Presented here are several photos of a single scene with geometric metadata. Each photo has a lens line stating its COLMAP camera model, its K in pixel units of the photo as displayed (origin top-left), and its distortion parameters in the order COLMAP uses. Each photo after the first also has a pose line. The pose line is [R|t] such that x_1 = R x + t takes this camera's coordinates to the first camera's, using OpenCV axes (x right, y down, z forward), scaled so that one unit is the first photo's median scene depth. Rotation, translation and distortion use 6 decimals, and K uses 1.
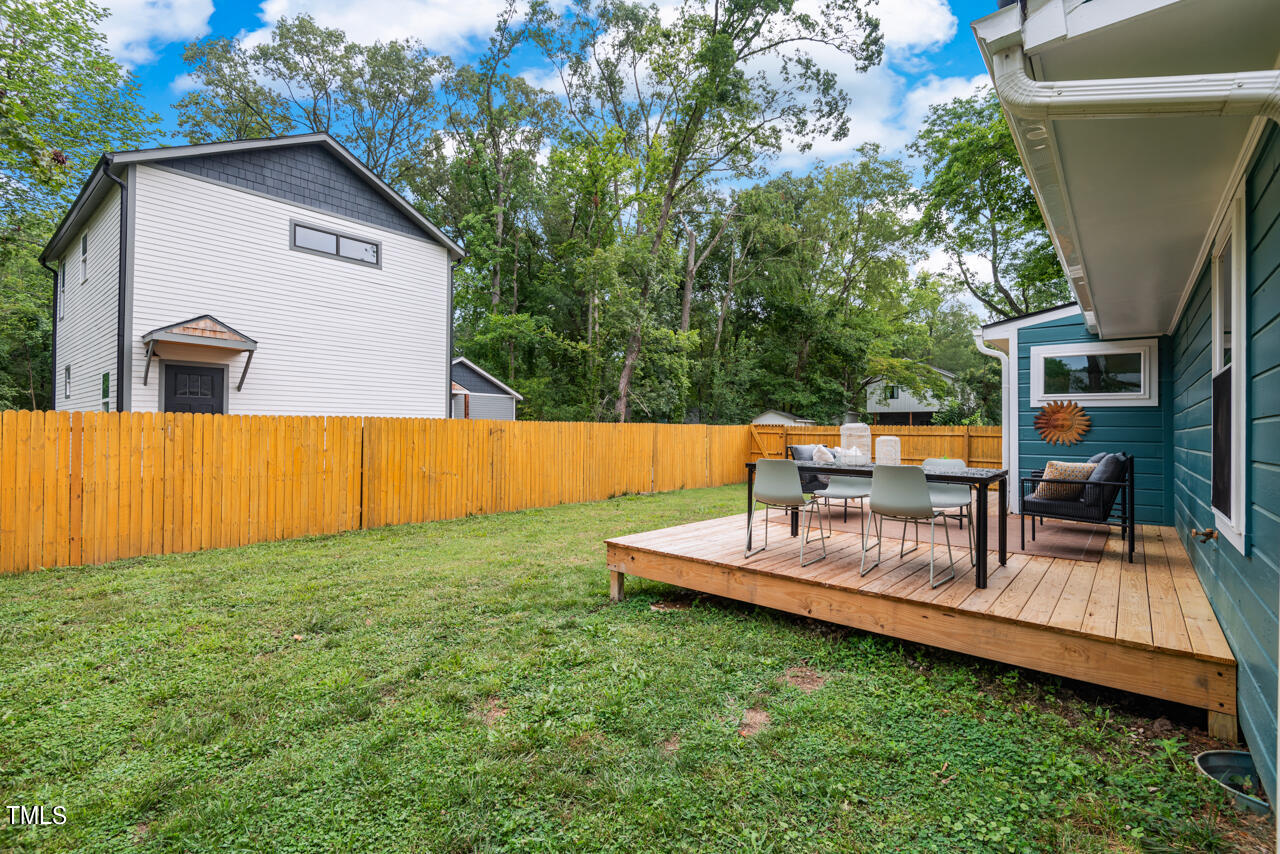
lens RADIAL K [[577.1, 0, 642.3], [0, 577.1, 420.9], [0, 0, 1]] dist [0.037662, -0.029716]
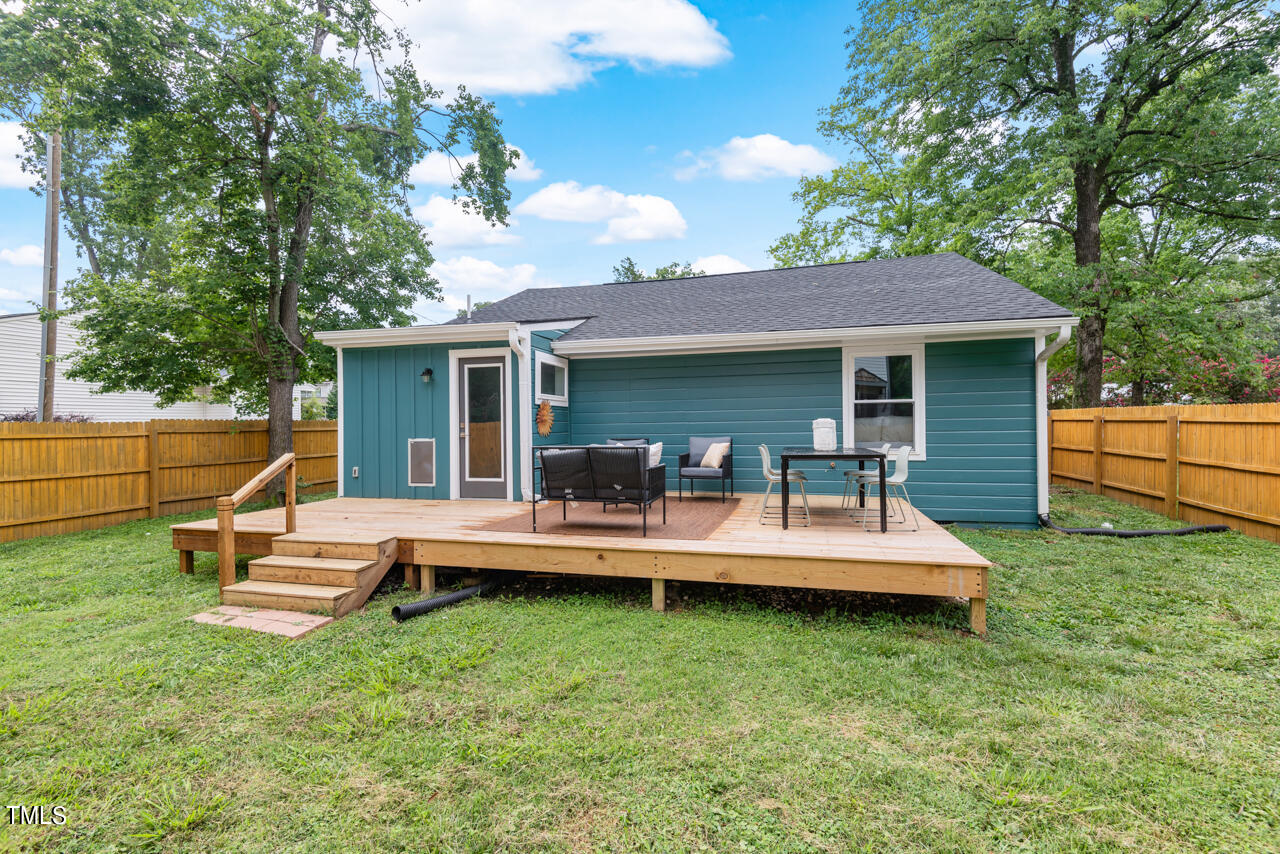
lens RADIAL K [[586.1, 0, 637.3], [0, 586.1, 421.1], [0, 0, 1]] dist [0.027603, -0.018539]
pose [[-0.414775, -0.000595, 0.909924, -0.089636], [-0.005185, 0.999985, -0.001709, 0.002157], [-0.909909, -0.005426, -0.414772, 0.264517]]
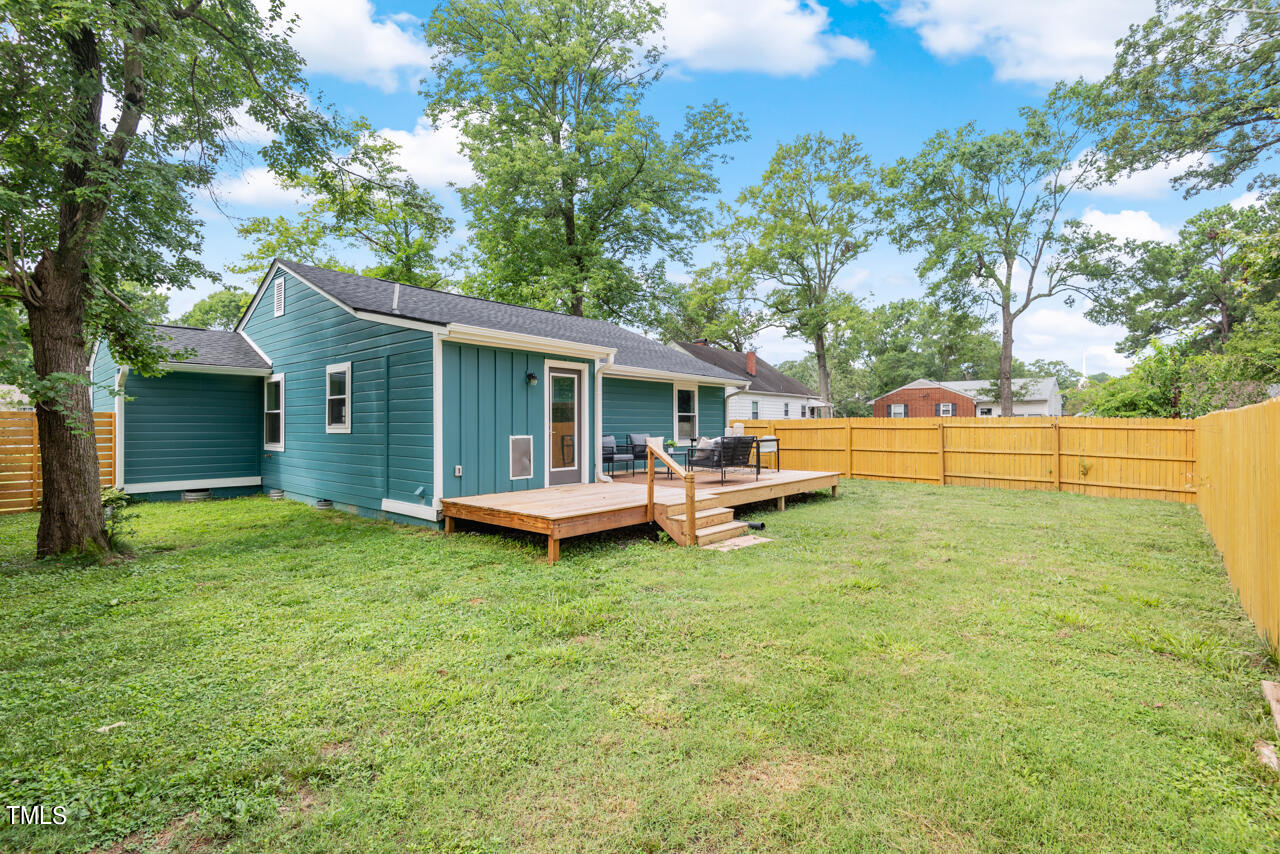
lens RADIAL K [[586.1, 0, 637.3], [0, 586.1, 421.1], [0, 0, 1]] dist [0.027603, -0.018539]
pose [[-0.999460, -0.007990, 0.031885, 0.102513], [-0.008653, 0.999748, -0.020723, 0.007794], [-0.031712, -0.020988, -0.999277, 0.507258]]
